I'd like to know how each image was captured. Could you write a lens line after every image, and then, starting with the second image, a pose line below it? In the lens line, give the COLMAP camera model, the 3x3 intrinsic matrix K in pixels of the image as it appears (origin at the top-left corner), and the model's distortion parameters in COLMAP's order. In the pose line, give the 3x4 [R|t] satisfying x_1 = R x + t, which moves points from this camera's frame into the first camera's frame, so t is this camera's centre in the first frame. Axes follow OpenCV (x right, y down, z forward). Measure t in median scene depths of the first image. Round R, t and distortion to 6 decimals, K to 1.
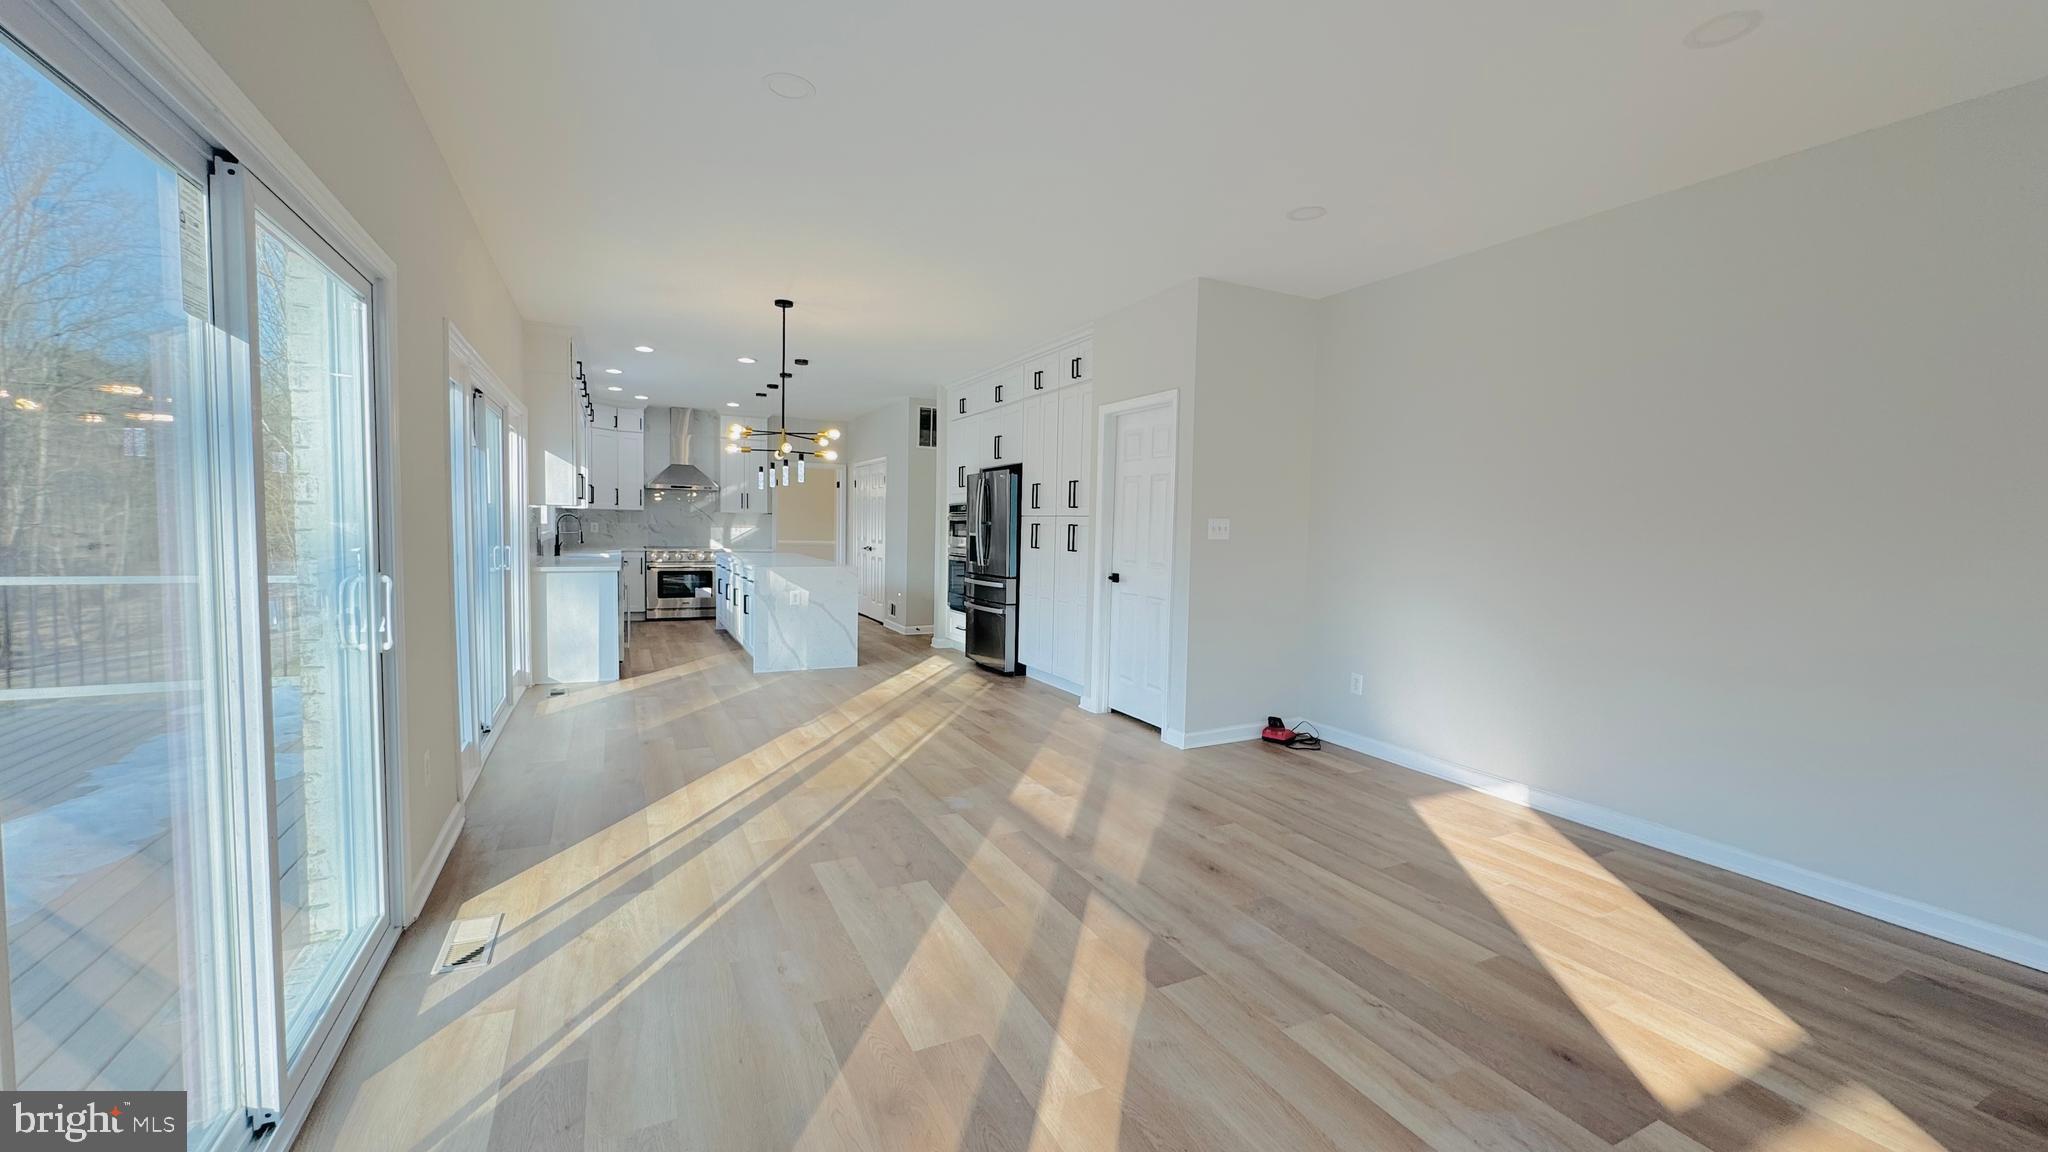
lens RADIAL K [[816.1, 0, 1028.0], [0, 816.1, 573.2], [0, 0, 1]] dist [-0.001667, 0.000079]
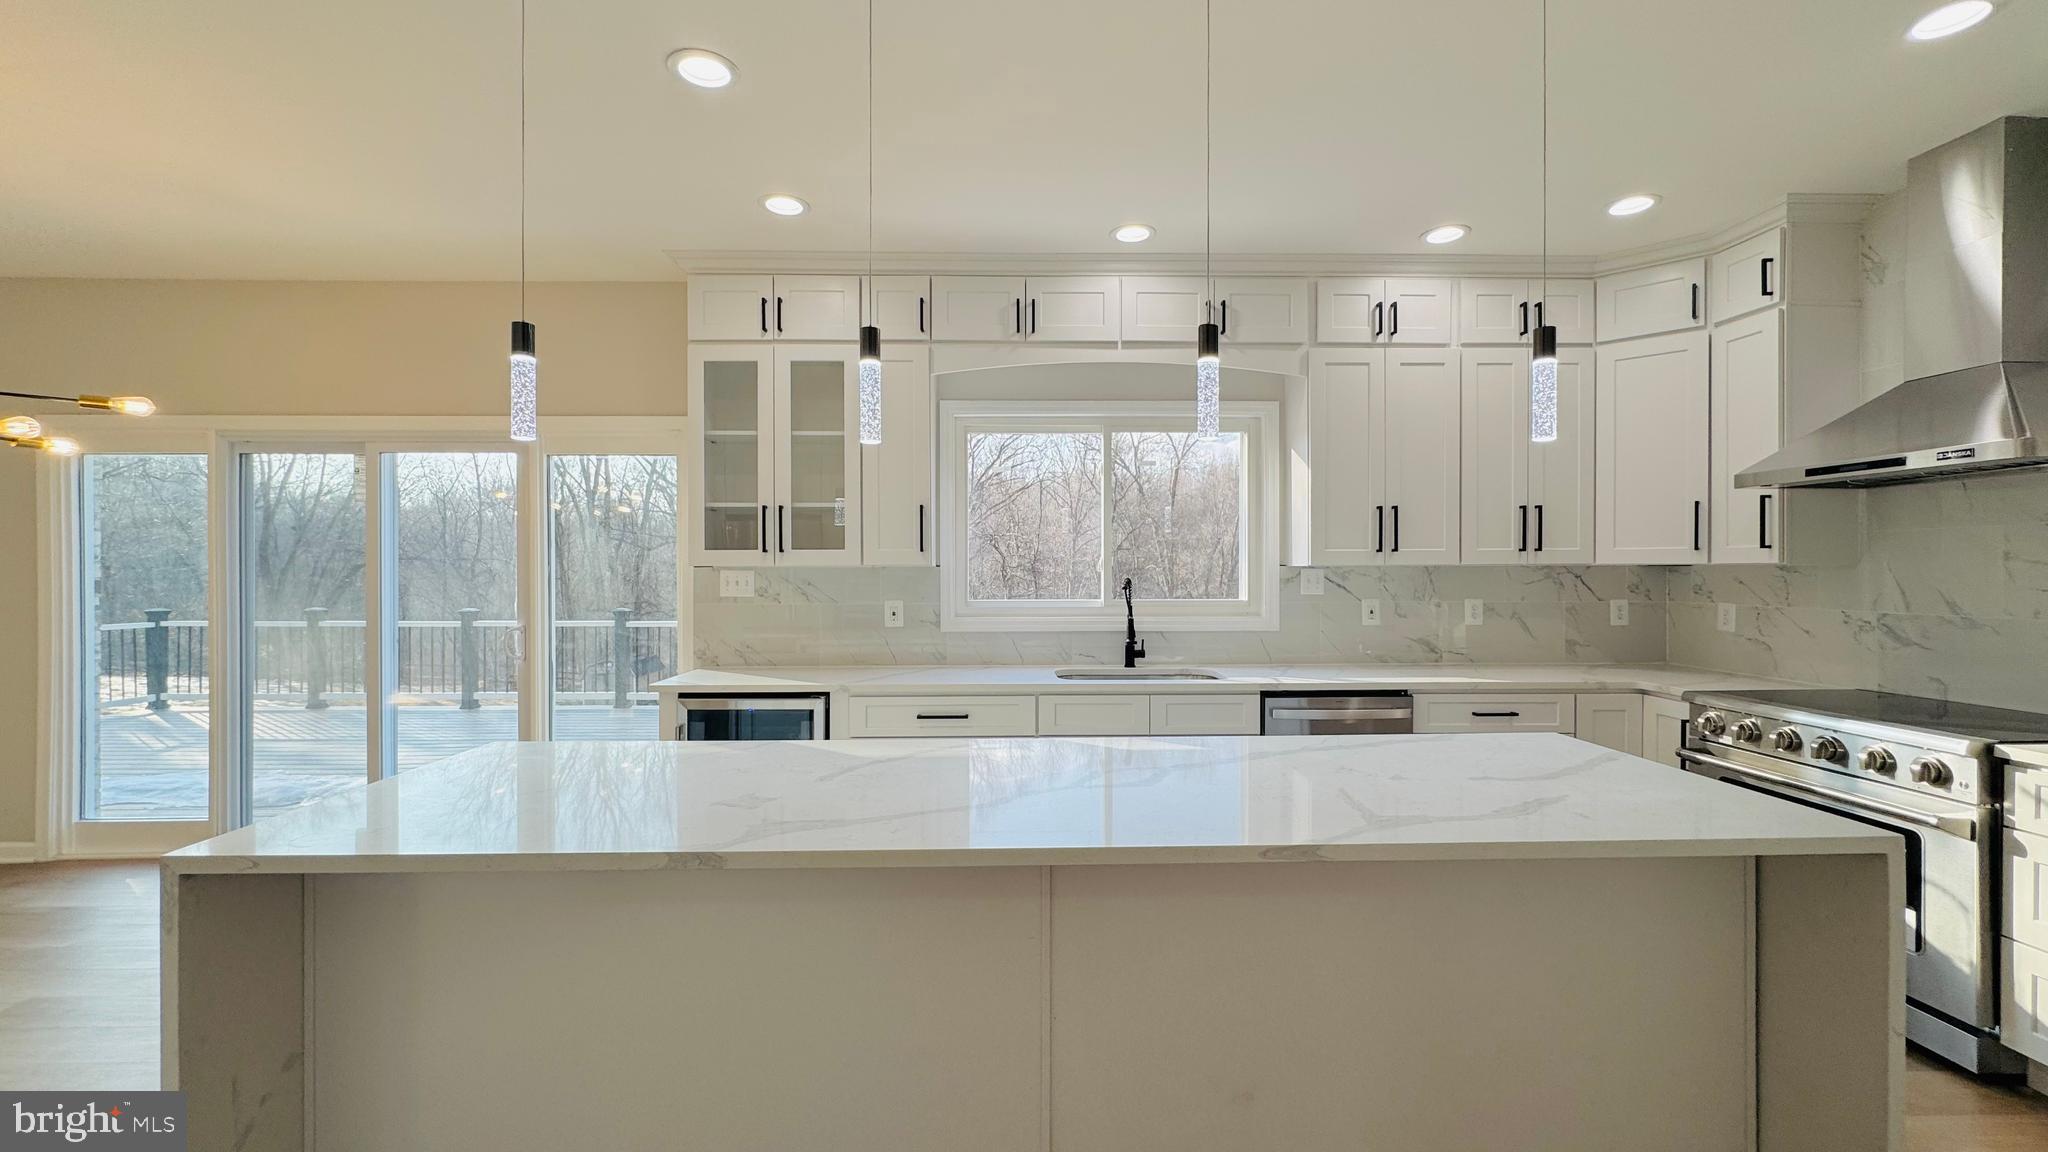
lens RADIAL K [[792.8, 0, 1013.9], [0, 792.8, 576.0], [0, 0, 1]] dist [-0.002156, -0.000226]
pose [[-0.423661, -0.016362, -0.905673, -0.123467], [-0.063104, 0.997941, 0.011491, -0.076575], [0.903620, 0.062020, -0.423821, 1.137228]]
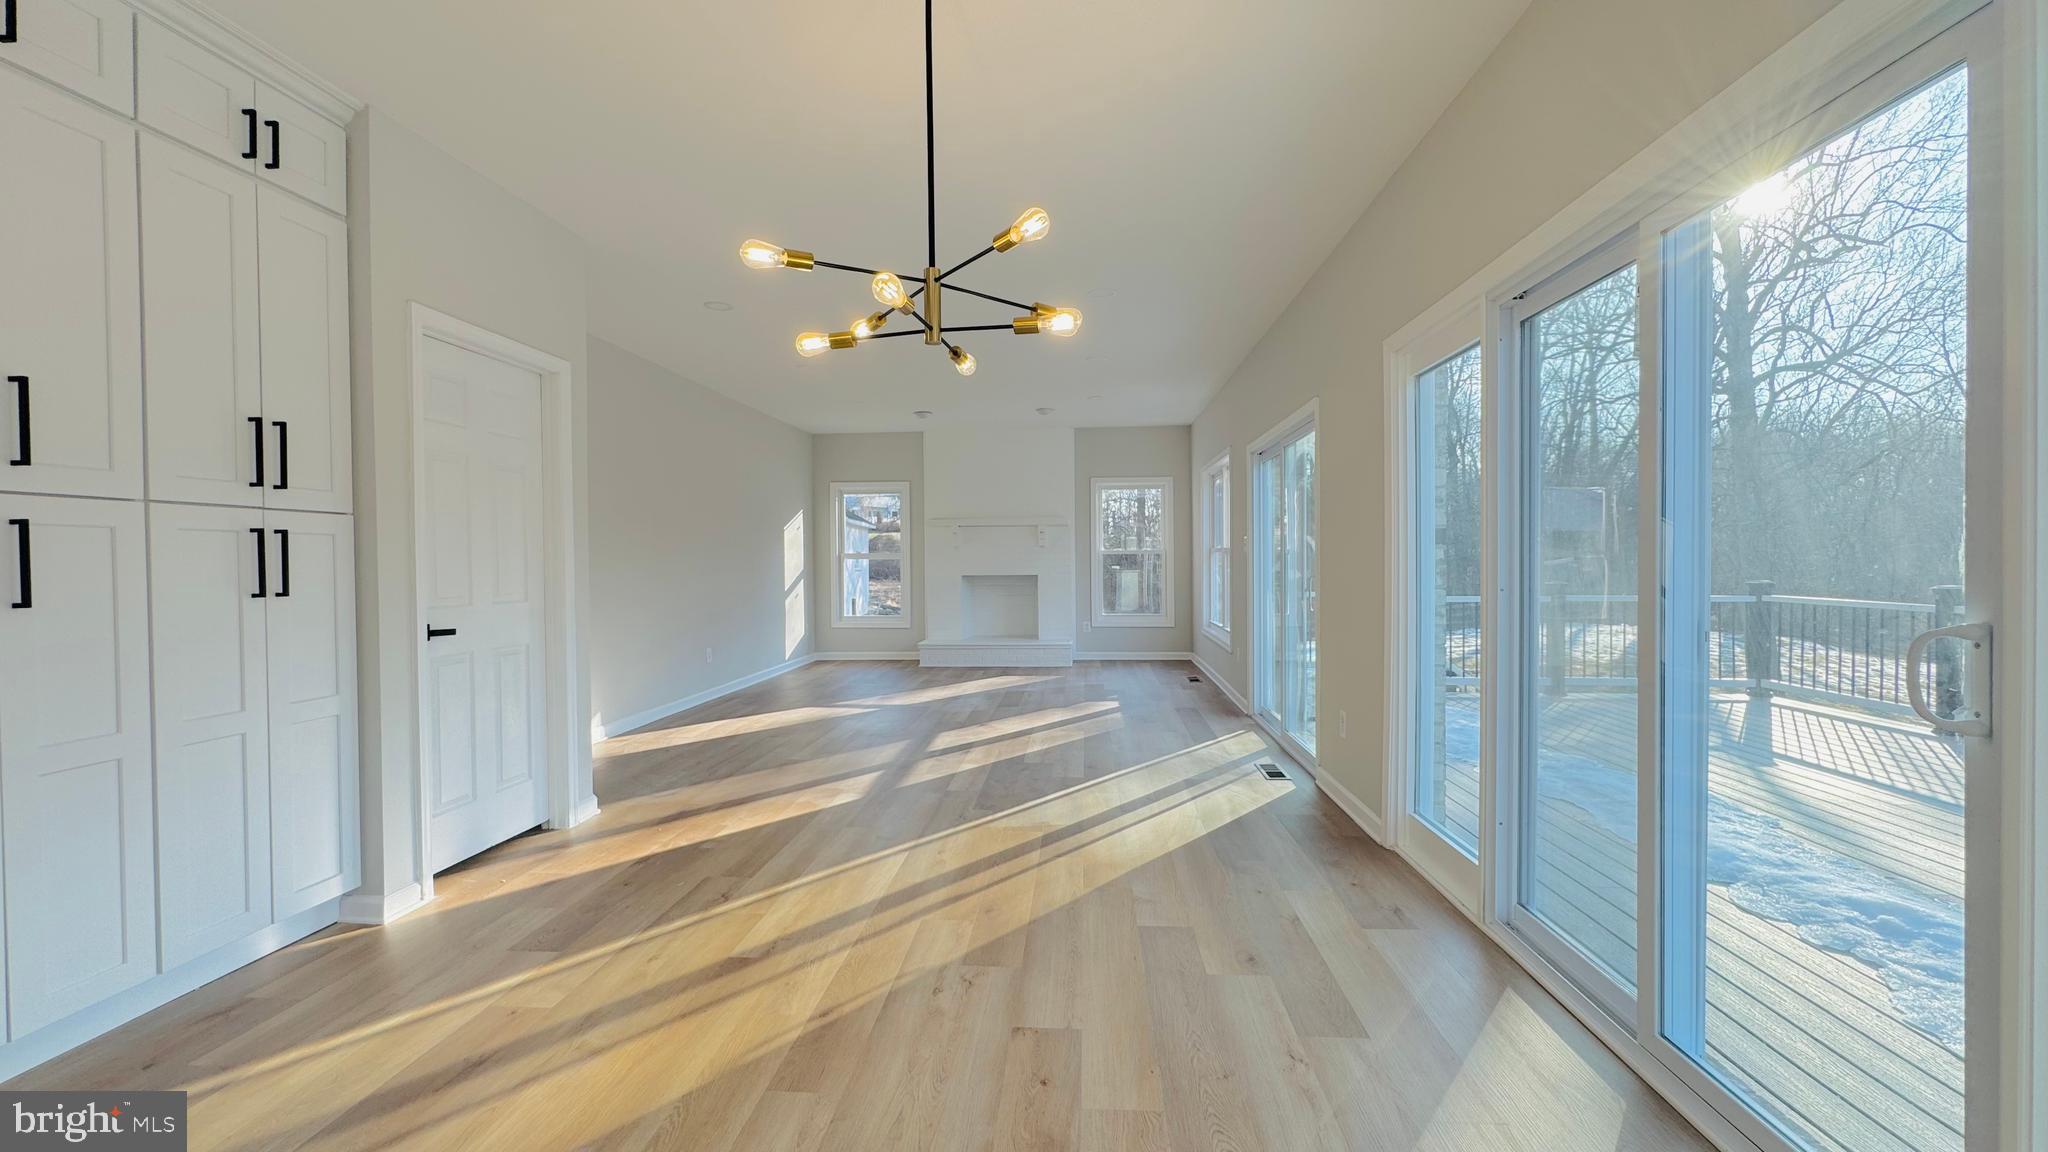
lens RADIAL K [[814.5, 0, 1023.3], [0, 814.5, 570.3], [0, 0, 1]] dist [-0.002459, 0.000167]
pose [[-0.857056, -0.019202, 0.514866, -0.357491], [0.021796, 0.997059, 0.073467, -0.046629], [-0.514763, 0.074188, -0.854117, 0.884151]]
